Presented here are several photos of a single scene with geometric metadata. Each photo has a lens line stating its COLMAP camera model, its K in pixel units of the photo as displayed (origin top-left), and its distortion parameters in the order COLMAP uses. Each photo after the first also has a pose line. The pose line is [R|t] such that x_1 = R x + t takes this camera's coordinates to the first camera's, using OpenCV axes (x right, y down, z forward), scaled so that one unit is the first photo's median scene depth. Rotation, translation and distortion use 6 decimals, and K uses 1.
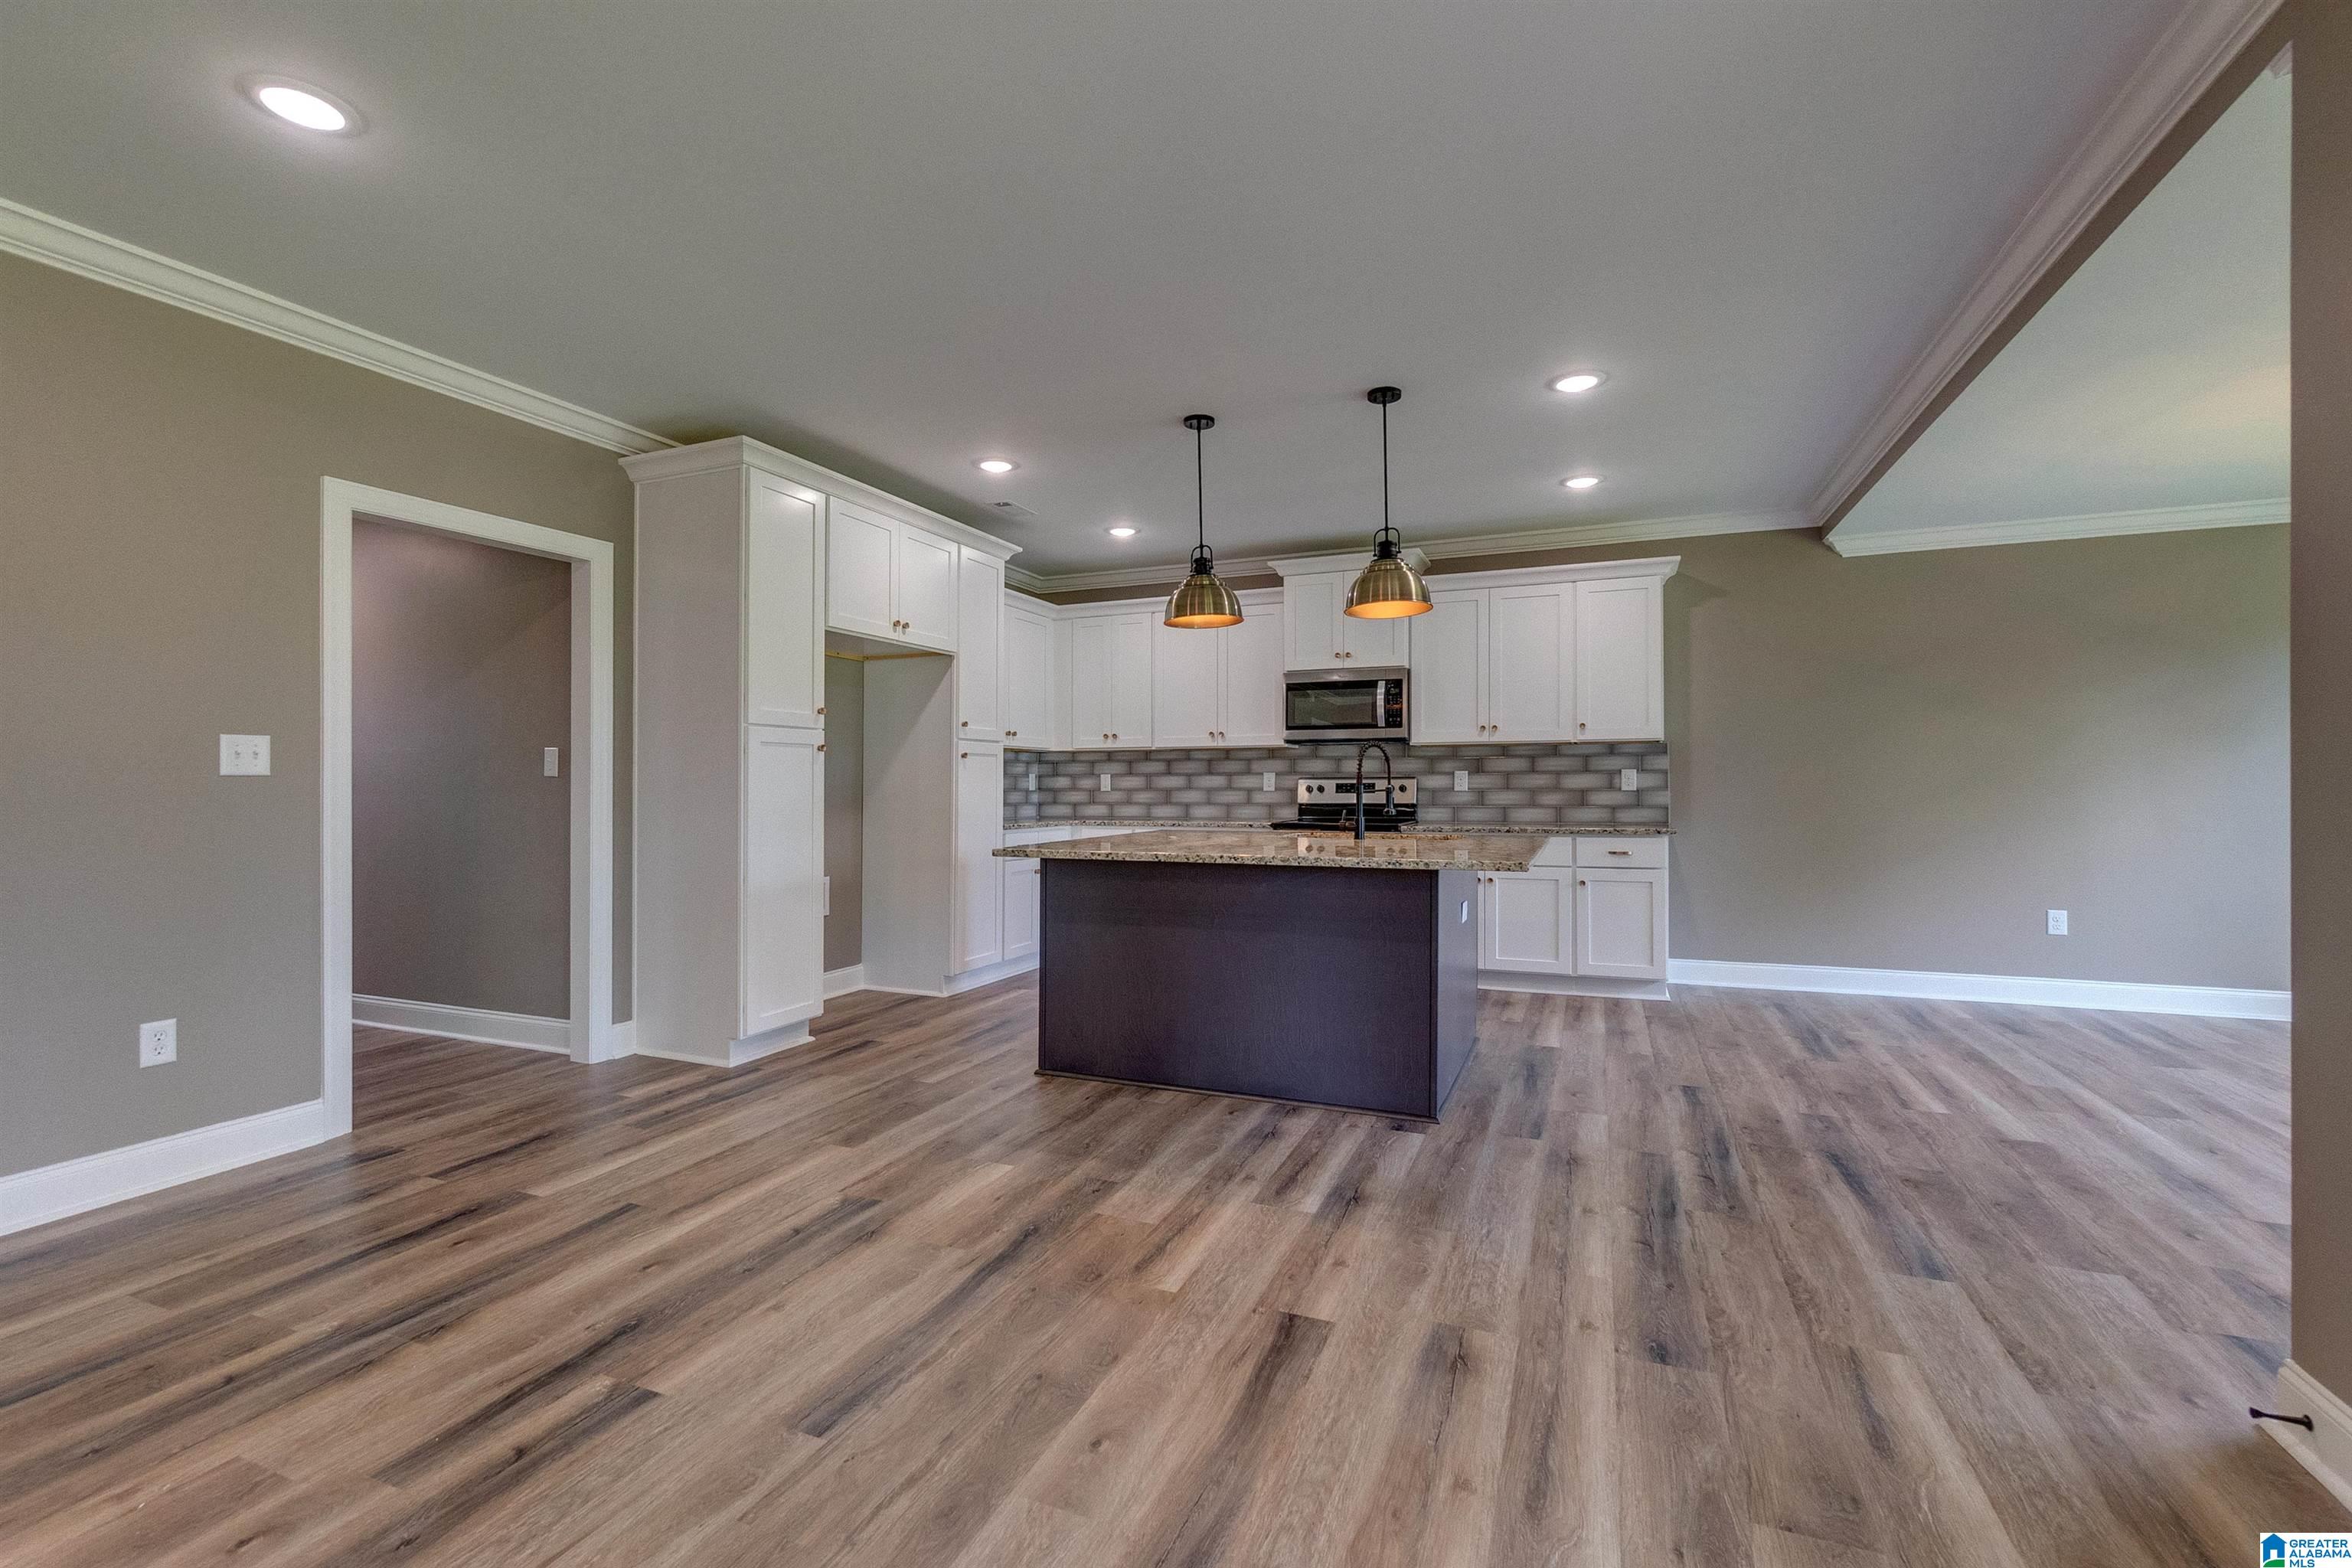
lens RADIAL K [[1013.8, 0, 1182.4], [0, 1013.8, 790.7], [0, 0, 1]] dist [-0.007444, 0.002677]
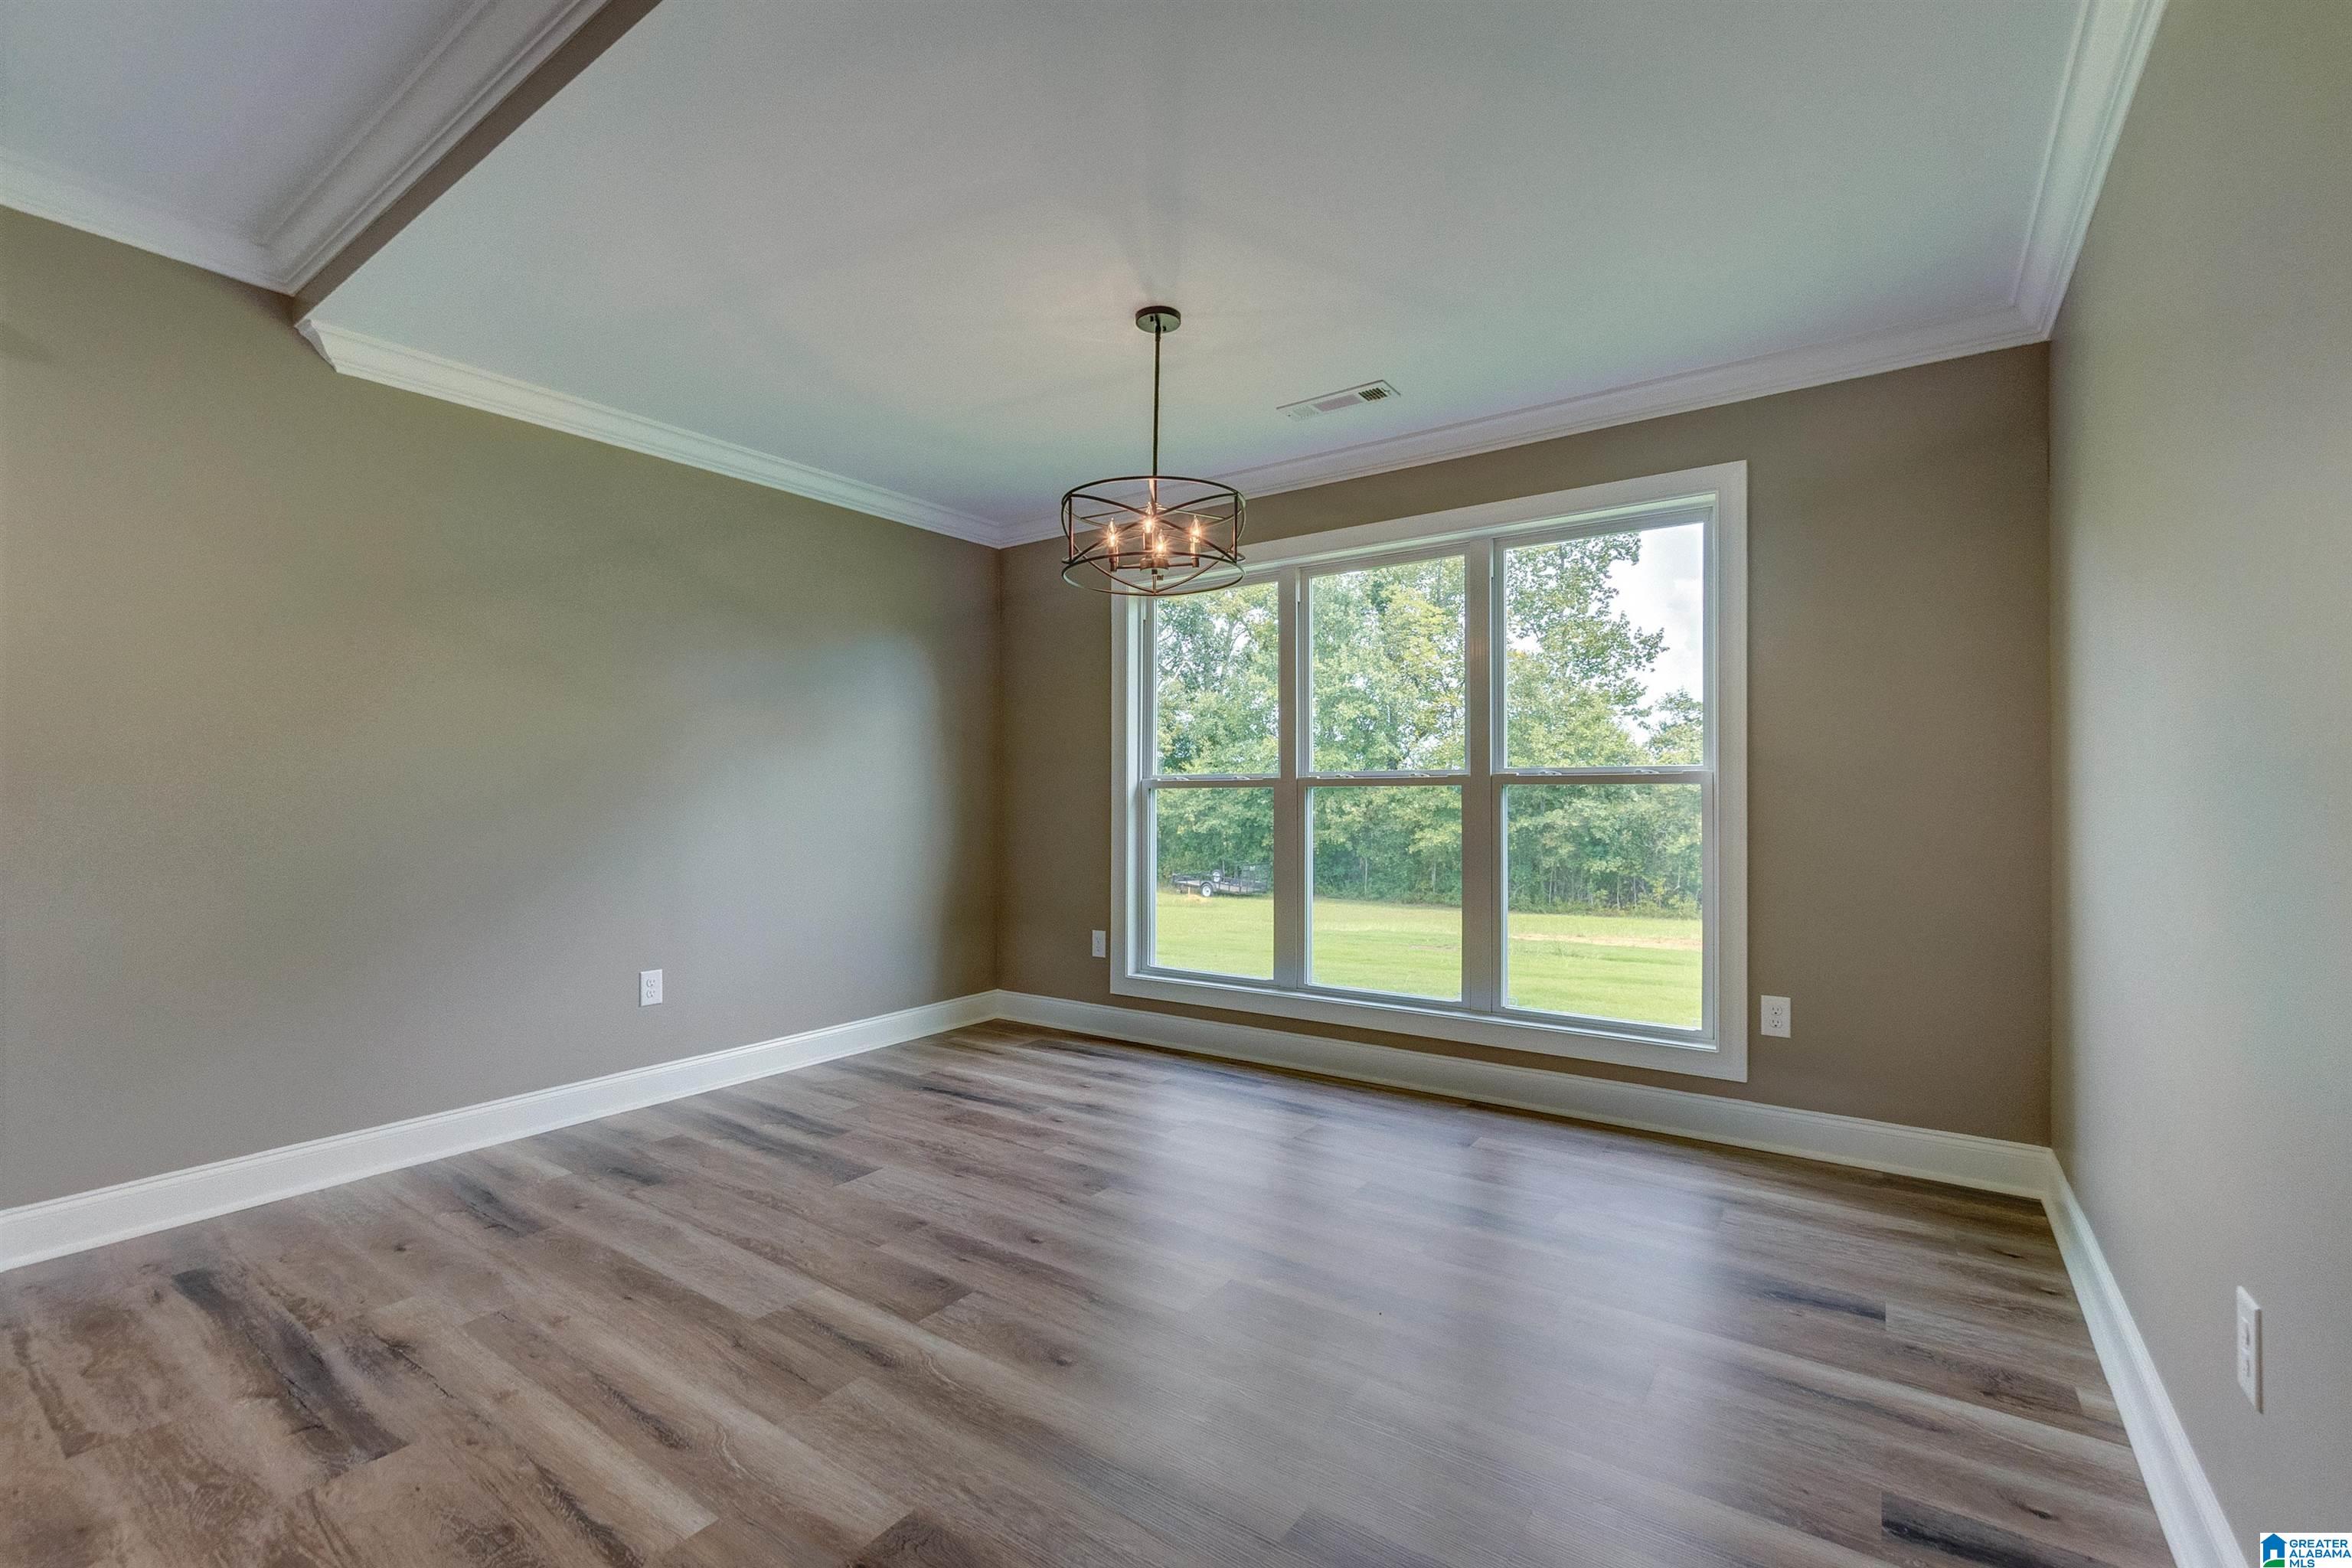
lens RADIAL K [[1013.8, 0, 1178.3], [0, 1013.8, 779.6], [0, 0, 1]] dist [-0.007444, 0.002677]
pose [[0.224873, 0.020290, 0.974177, 0.266960], [0.011891, 0.999652, -0.023566, 0.004976], [-0.974316, 0.016883, 0.224553, 0.506815]]
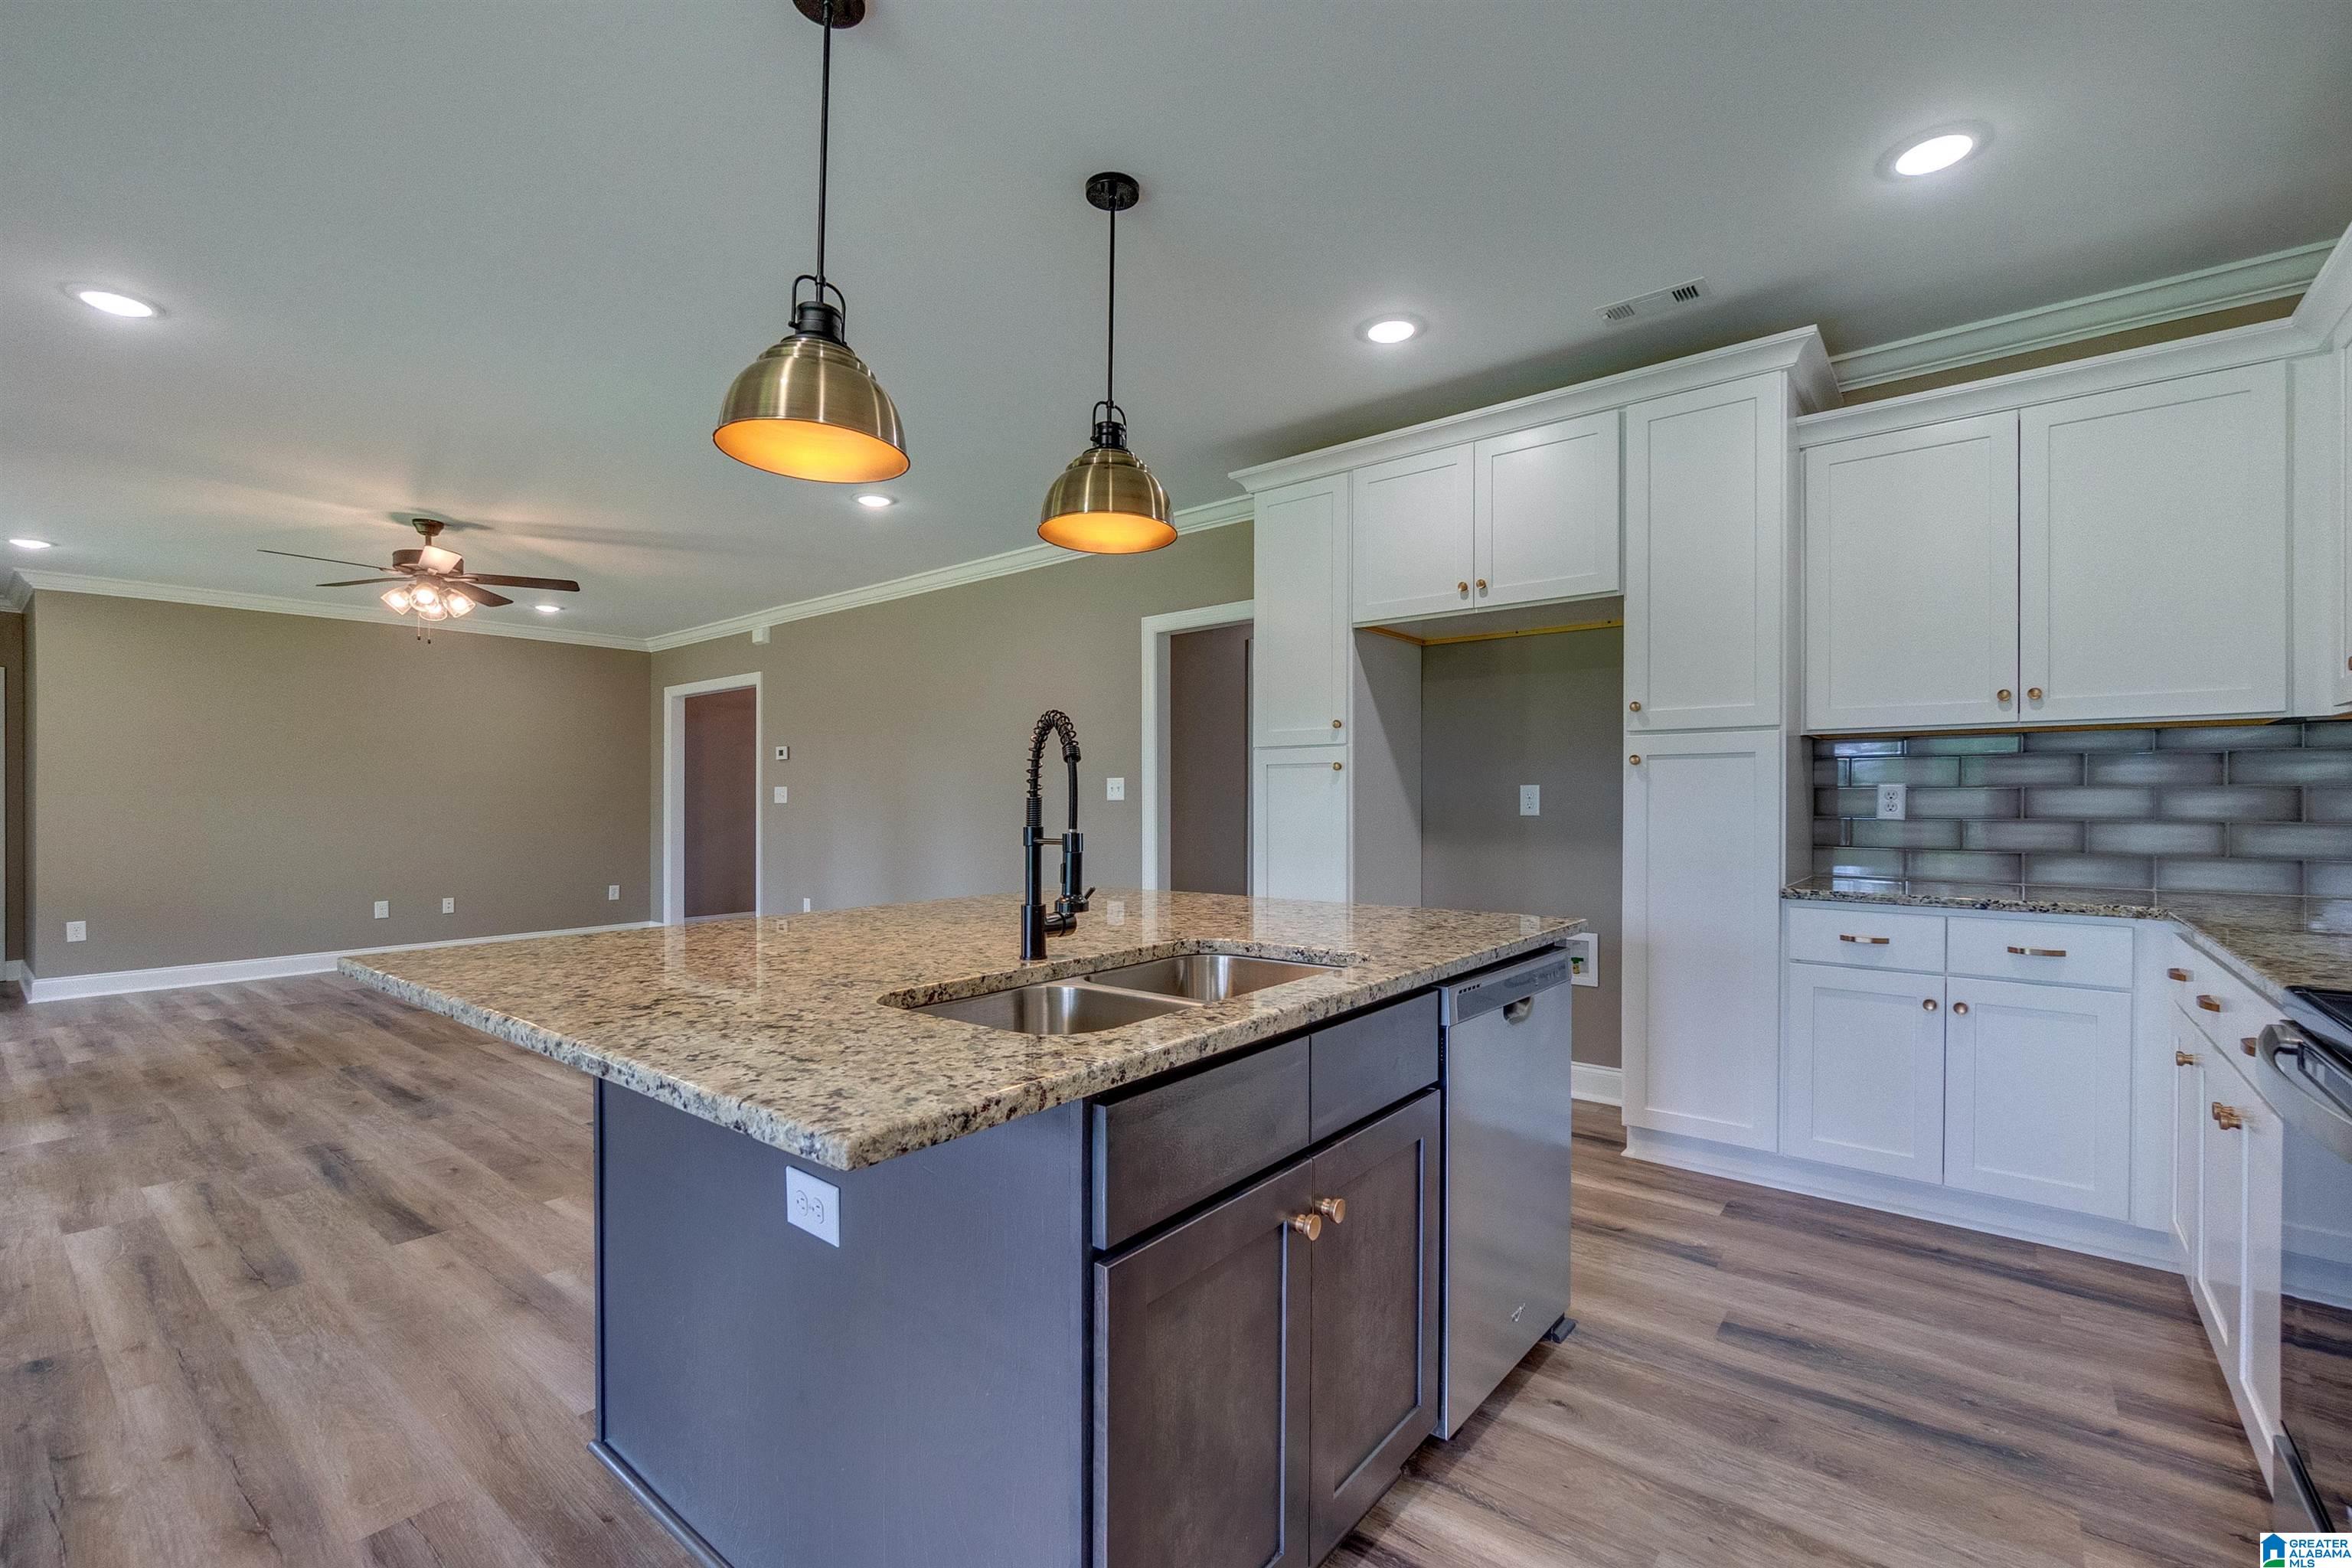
lens RADIAL K [[1013.8, 0, 1177.2], [0, 1013.8, 800.8], [0, 0, 1]] dist [-0.007444, 0.002677]
pose [[-0.285467, 0.003580, -0.958382, 0.483045], [-0.001490, 0.999990, 0.004179, -0.014693], [0.958387, 0.002620, -0.285459, 1.032337]]
